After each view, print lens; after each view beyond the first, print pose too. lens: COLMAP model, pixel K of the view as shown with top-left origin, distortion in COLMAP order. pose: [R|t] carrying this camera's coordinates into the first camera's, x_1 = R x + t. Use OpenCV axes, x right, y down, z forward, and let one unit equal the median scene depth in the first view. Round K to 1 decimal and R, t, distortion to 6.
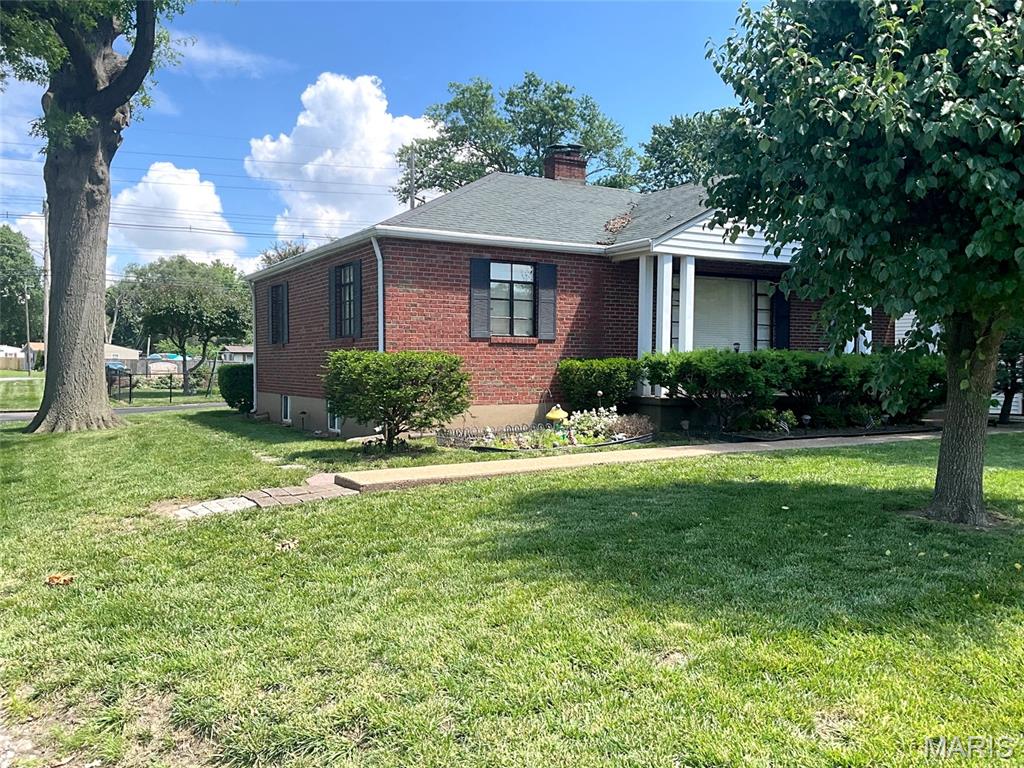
lens RADIAL K [[864.8, 0, 514.2], [0, 864.8, 382.5], [0, 0, 1]] dist [0.018600, 0.005783]
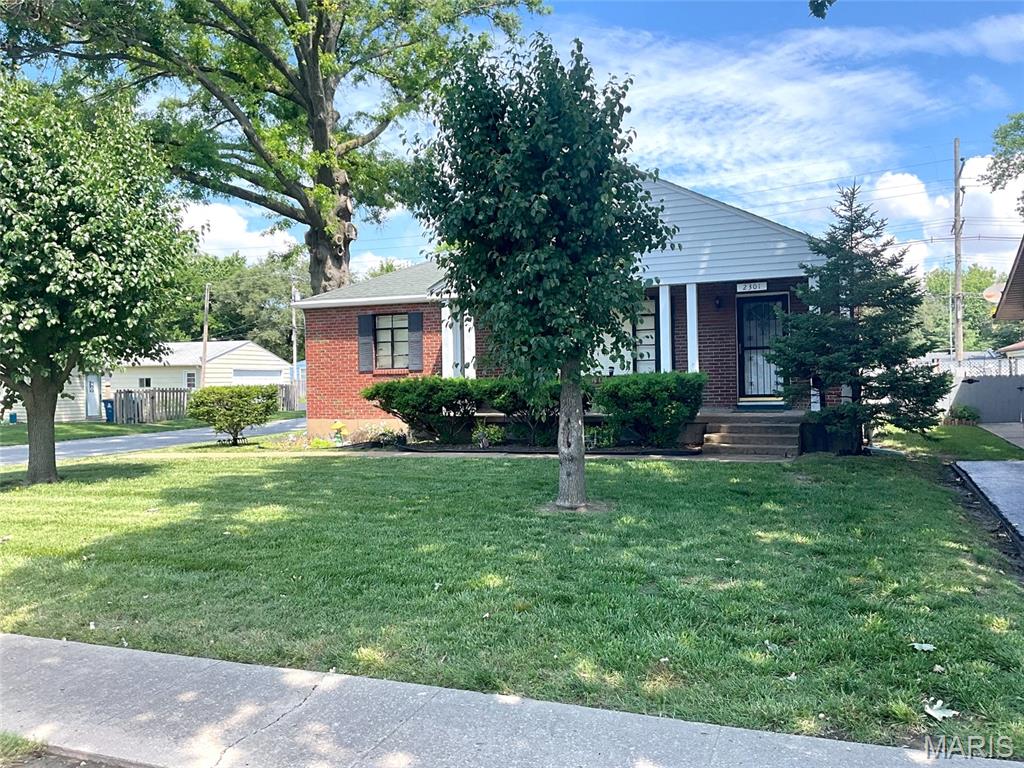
lens RADIAL K [[864.8, 0, 512.1], [0, 864.8, 383.0], [0, 0, 1]] dist [0.018600, 0.005783]
pose [[0.595765, -0.011287, -0.803080, 1.204003], [0.001740, 0.999917, -0.012762, -0.012976], [0.803157, 0.006206, 0.595735, 0.338932]]
